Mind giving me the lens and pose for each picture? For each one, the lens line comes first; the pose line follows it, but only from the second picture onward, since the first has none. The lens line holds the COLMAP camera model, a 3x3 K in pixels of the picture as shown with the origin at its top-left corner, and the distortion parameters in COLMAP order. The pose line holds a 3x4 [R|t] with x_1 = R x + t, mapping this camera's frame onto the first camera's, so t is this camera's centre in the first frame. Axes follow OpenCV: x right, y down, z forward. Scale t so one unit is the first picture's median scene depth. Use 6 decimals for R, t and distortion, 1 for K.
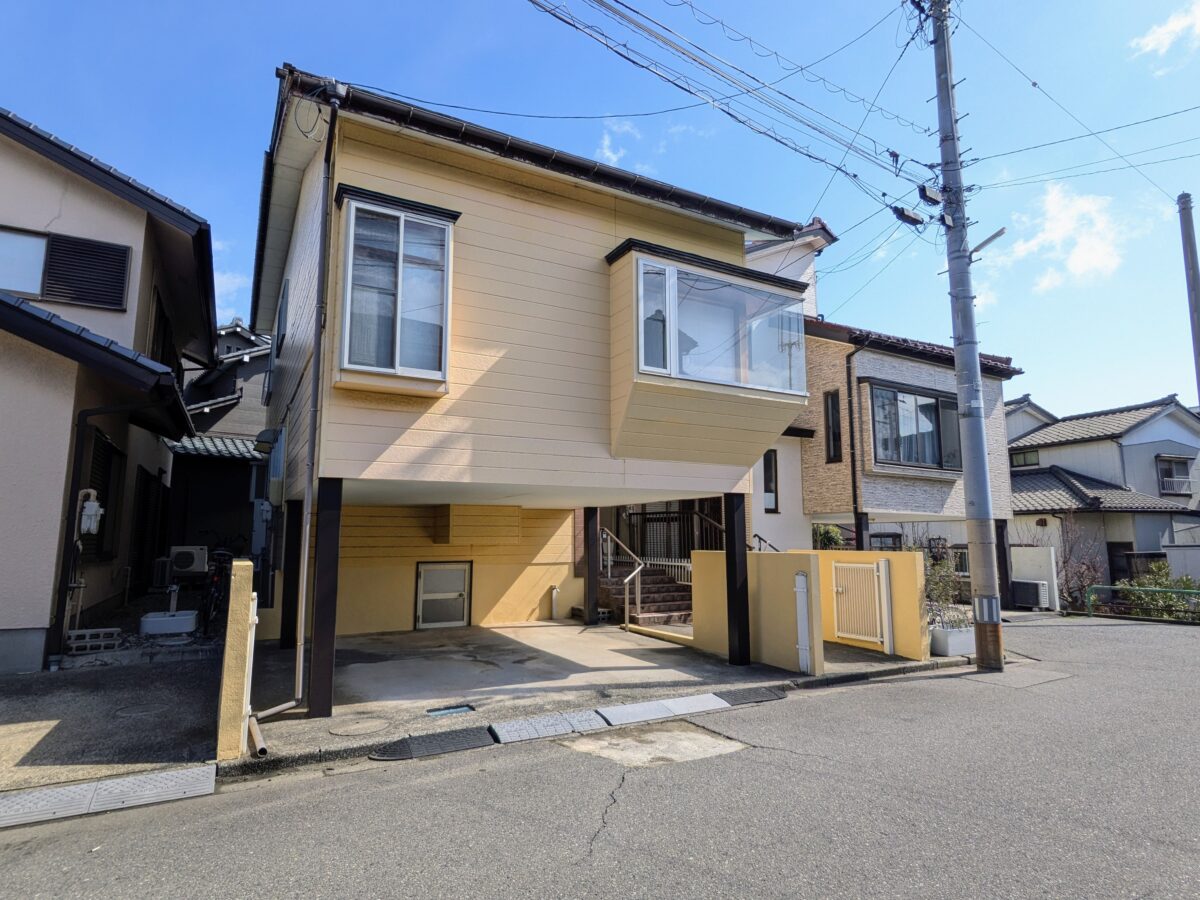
lens RADIAL K [[652.0, 0, 600.0], [0, 652.0, 450.0], [0, 0, 1]] dist [-0.003243, -0.000798]
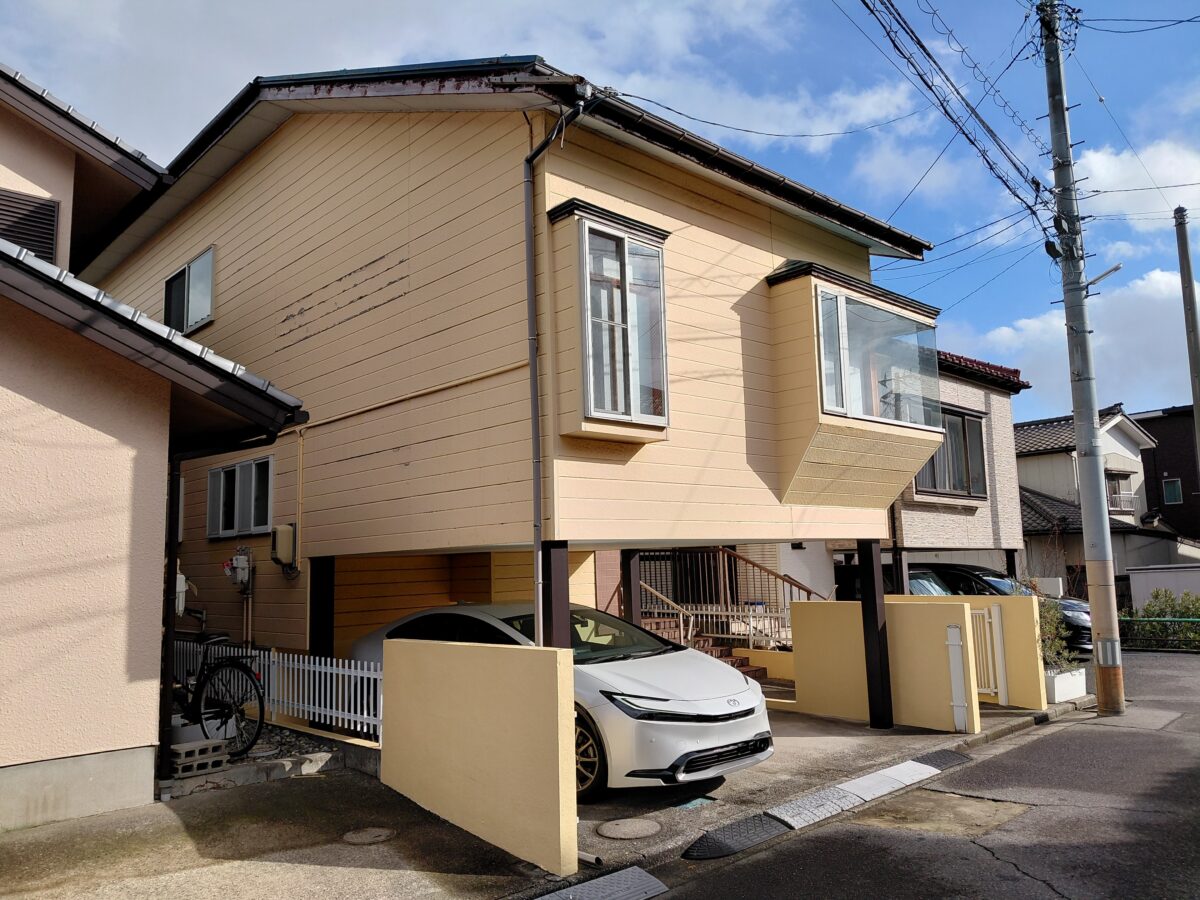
lens RADIAL K [[881.7, 0, 600.0], [0, 881.7, 450.0], [0, 0, 1]] dist [0.078693, -0.146505]
pose [[0.967449, 0.005916, 0.252995, -0.509519], [-0.007014, 0.999969, 0.003439, -0.063380], [-0.252967, -0.005101, 0.967461, -0.107360]]
